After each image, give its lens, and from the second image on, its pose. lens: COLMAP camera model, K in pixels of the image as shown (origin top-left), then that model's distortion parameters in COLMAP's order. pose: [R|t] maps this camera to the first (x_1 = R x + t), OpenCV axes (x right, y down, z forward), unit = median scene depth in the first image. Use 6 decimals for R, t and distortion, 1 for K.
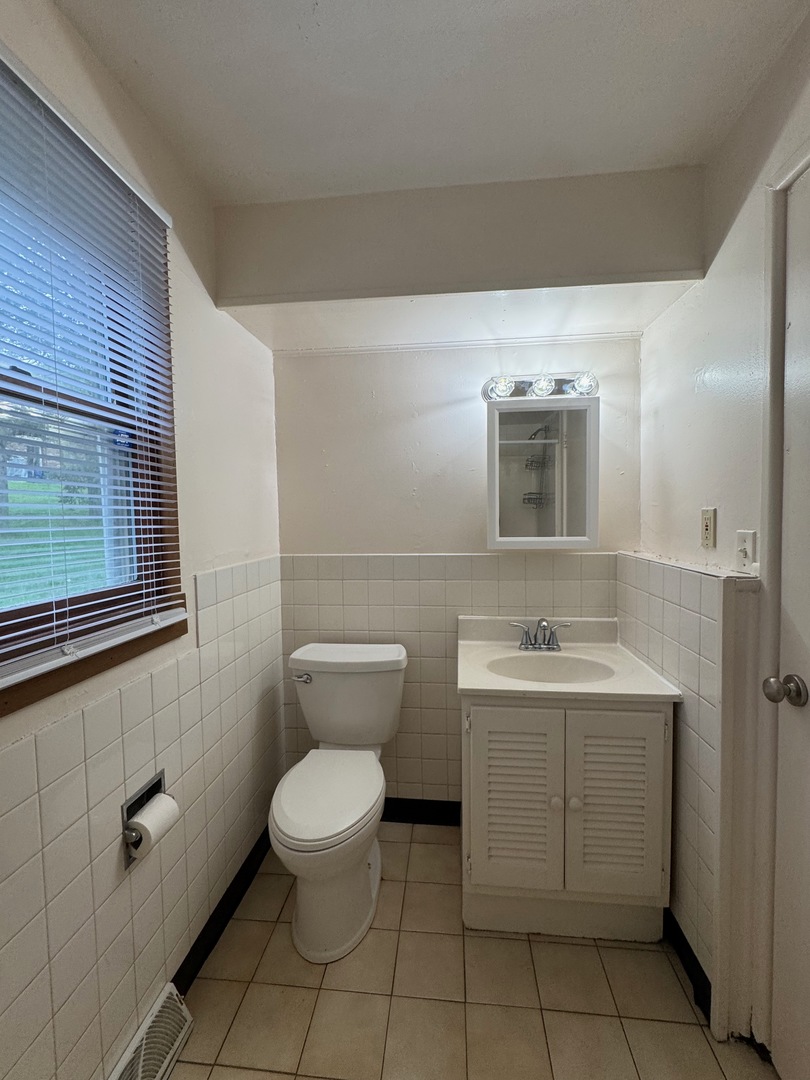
lens RADIAL K [[469.0, 0, 405.9], [0, 469.0, 541.3], [0, 0, 1]] dist [0.000935, 0.000540]
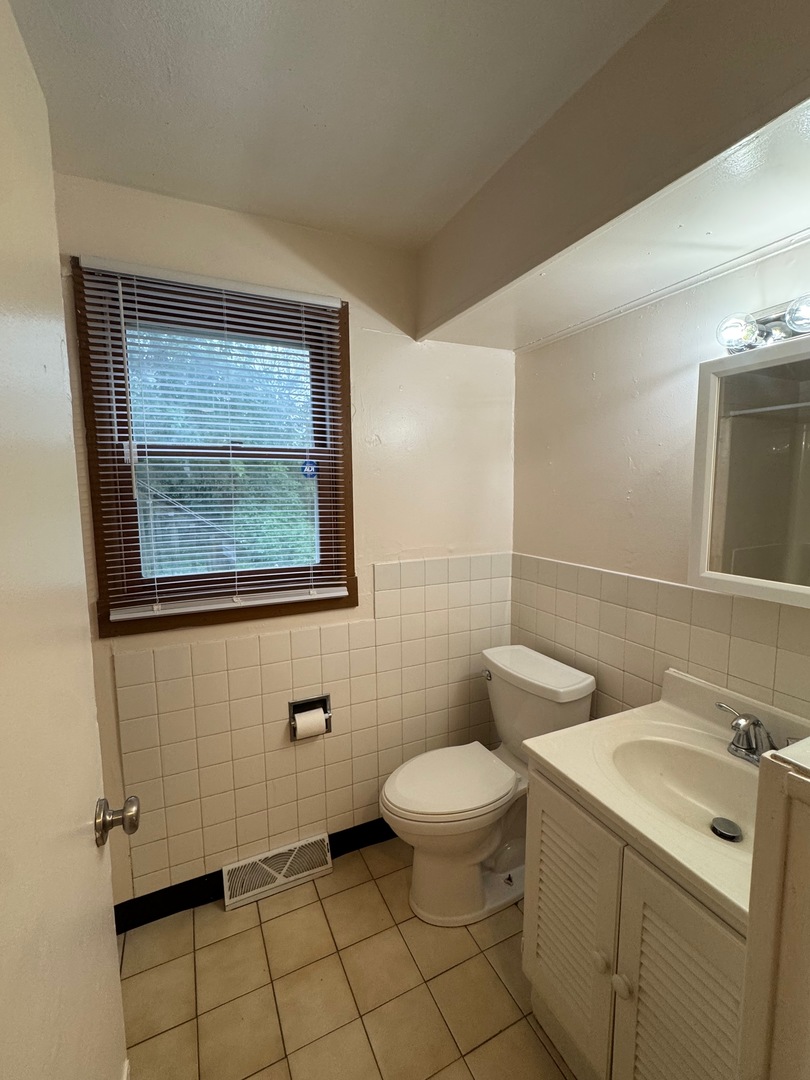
lens RADIAL K [[469.0, 0, 404.8], [0, 469.0, 542.7], [0, 0, 1]] dist [0.000935, 0.000540]
pose [[0.528003, 0.110908, -0.841969, 0.579527], [-0.049266, 0.993766, 0.100009, -0.102844], [0.847813, -0.011325, 0.530175, 0.320877]]
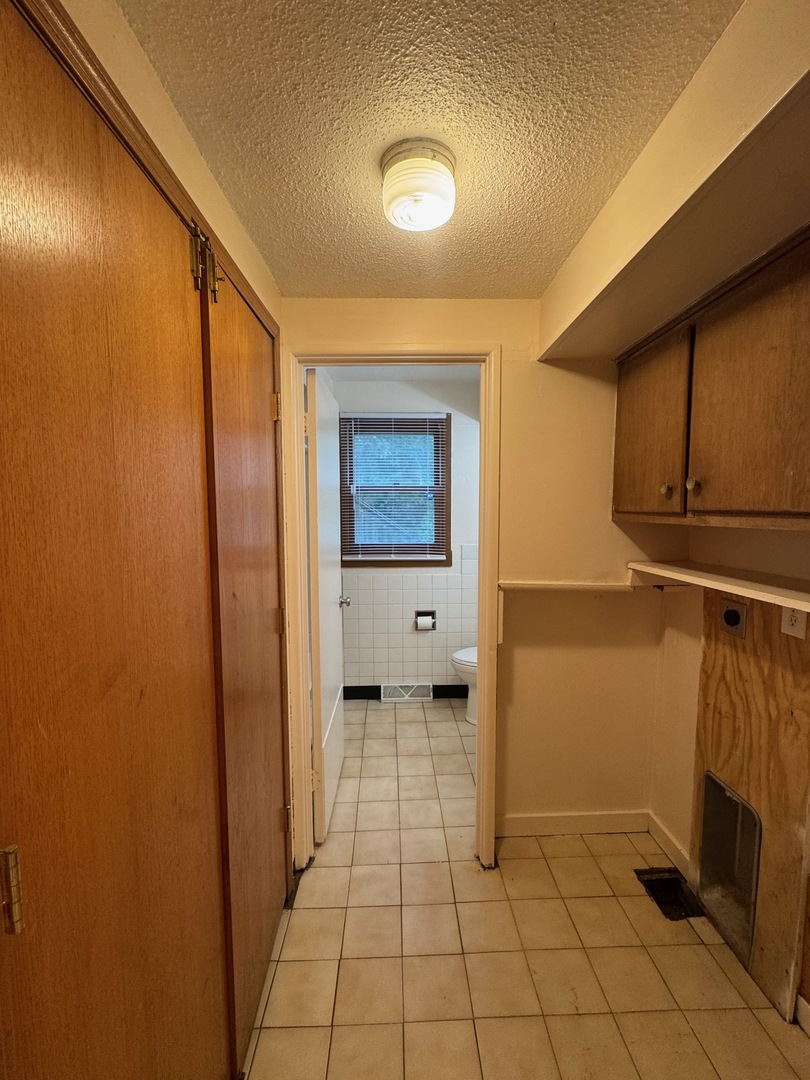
lens RADIAL K [[469.0, 0, 407.9], [0, 469.0, 538.5], [0, 0, 1]] dist [0.000935, 0.000540]
pose [[0.150313, 0.098728, -0.983696, 1.643593], [-0.055082, 0.994292, 0.091375, -0.146930], [0.987103, 0.040449, 0.154893, 0.279357]]
